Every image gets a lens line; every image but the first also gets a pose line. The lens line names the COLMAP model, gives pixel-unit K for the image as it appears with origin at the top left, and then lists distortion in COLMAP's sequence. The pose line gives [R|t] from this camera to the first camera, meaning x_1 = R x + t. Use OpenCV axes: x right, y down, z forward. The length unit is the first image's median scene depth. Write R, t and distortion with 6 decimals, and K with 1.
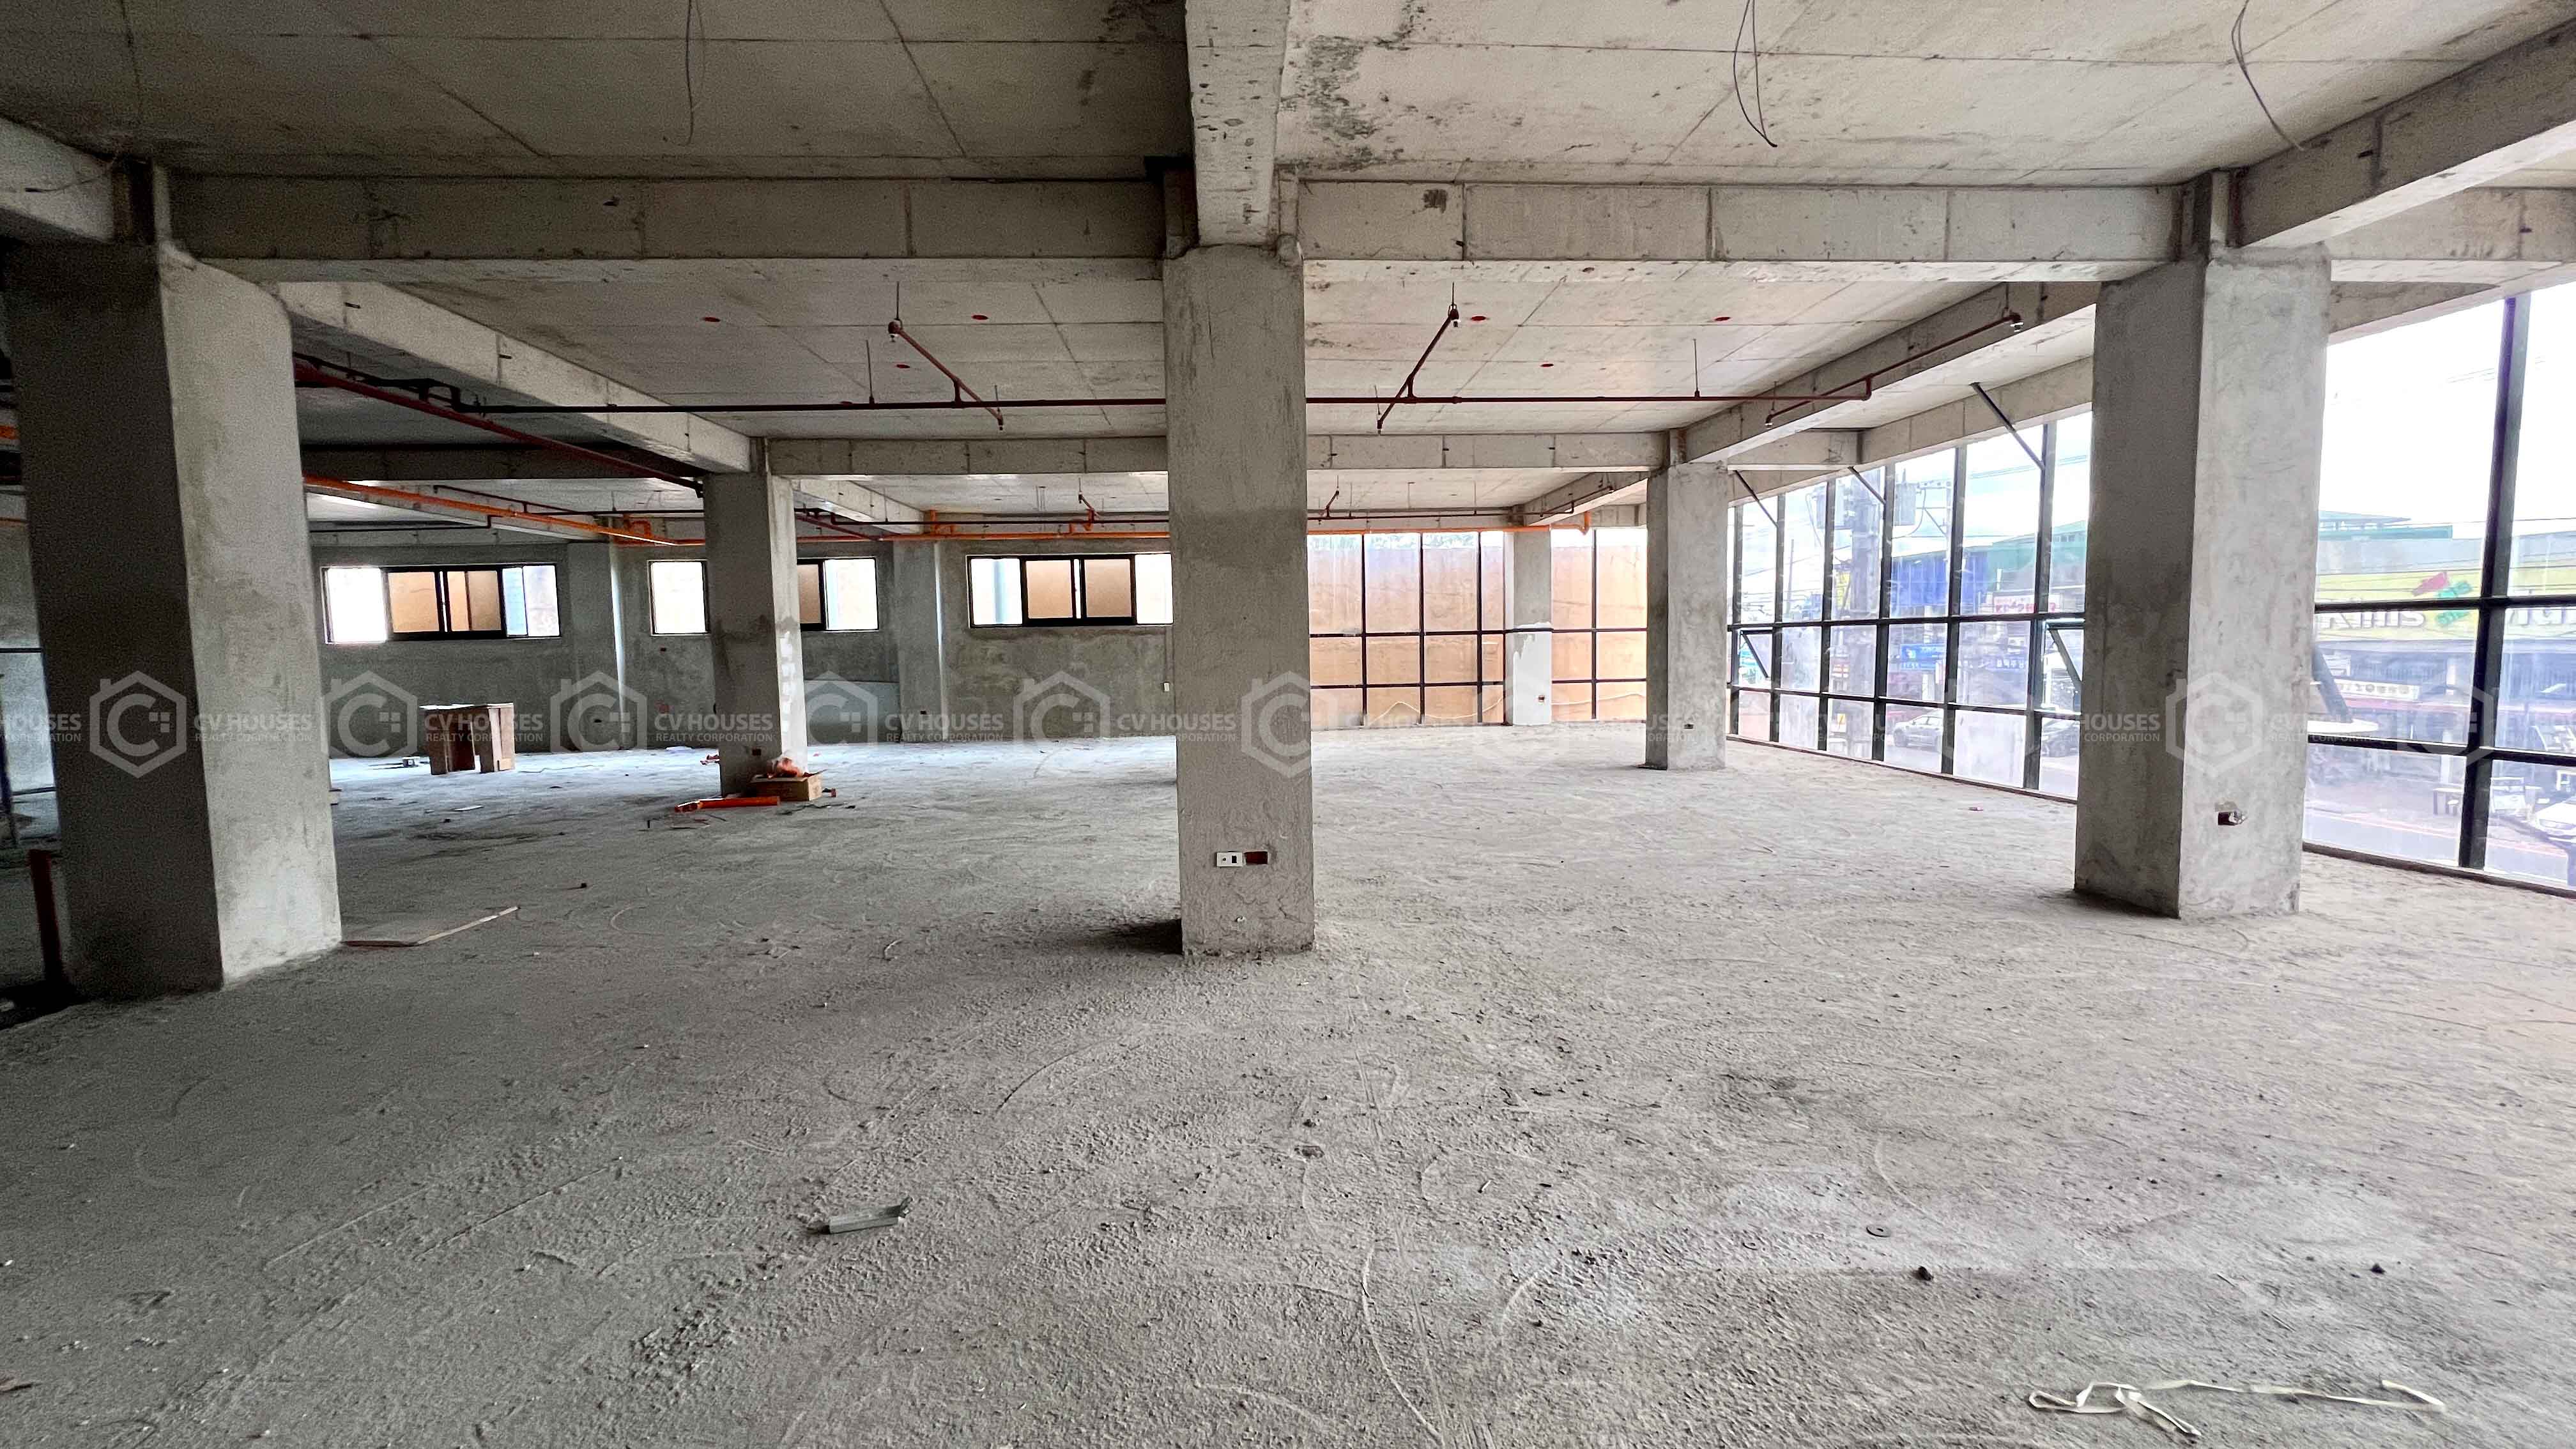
lens RADIAL K [[991.7, 0, 1282.2], [0, 991.7, 705.7], [0, 0, 1]] dist [-0.002454, -0.000071]
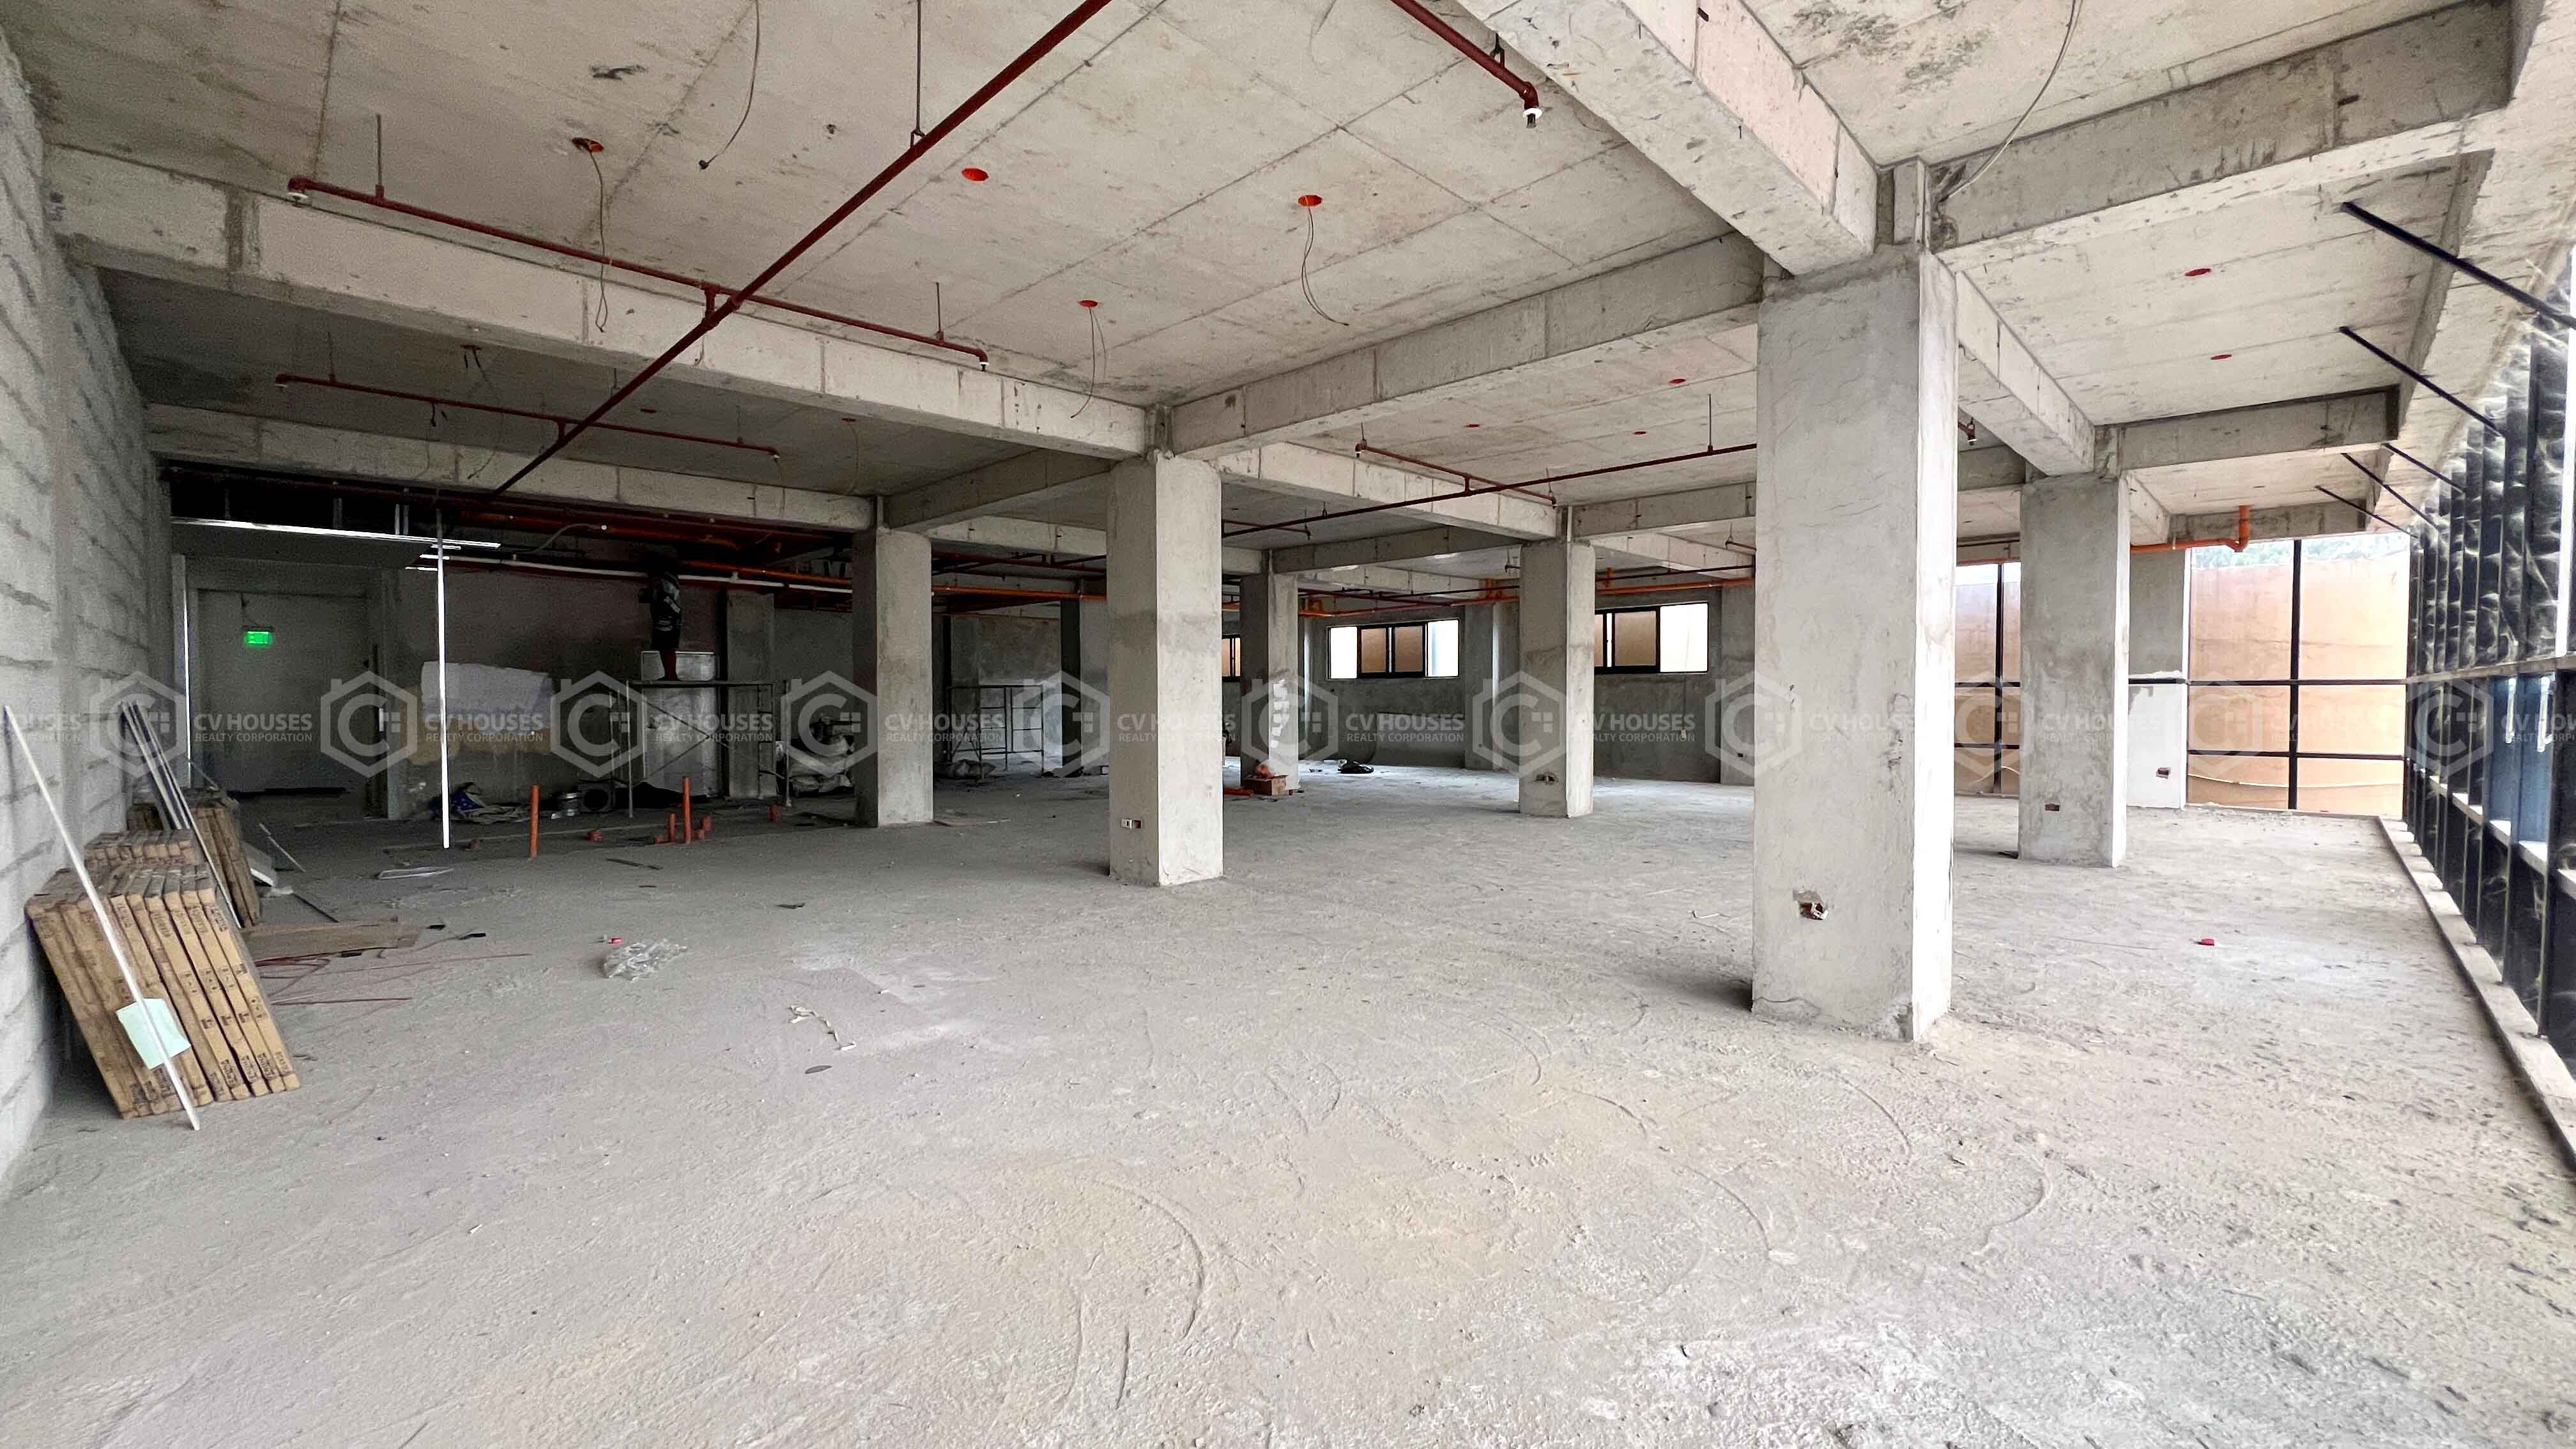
lens RADIAL K [[1031.7, 0, 1359.9], [0, 1031.7, 724.5], [0, 0, 1]] dist [-0.001677, -0.000101]
pose [[0.693130, 0.039113, -0.719751, 0.657422], [-0.056679, 0.998392, -0.000327, -0.013991], [0.718581, 0.041021, 0.694233, 0.033081]]
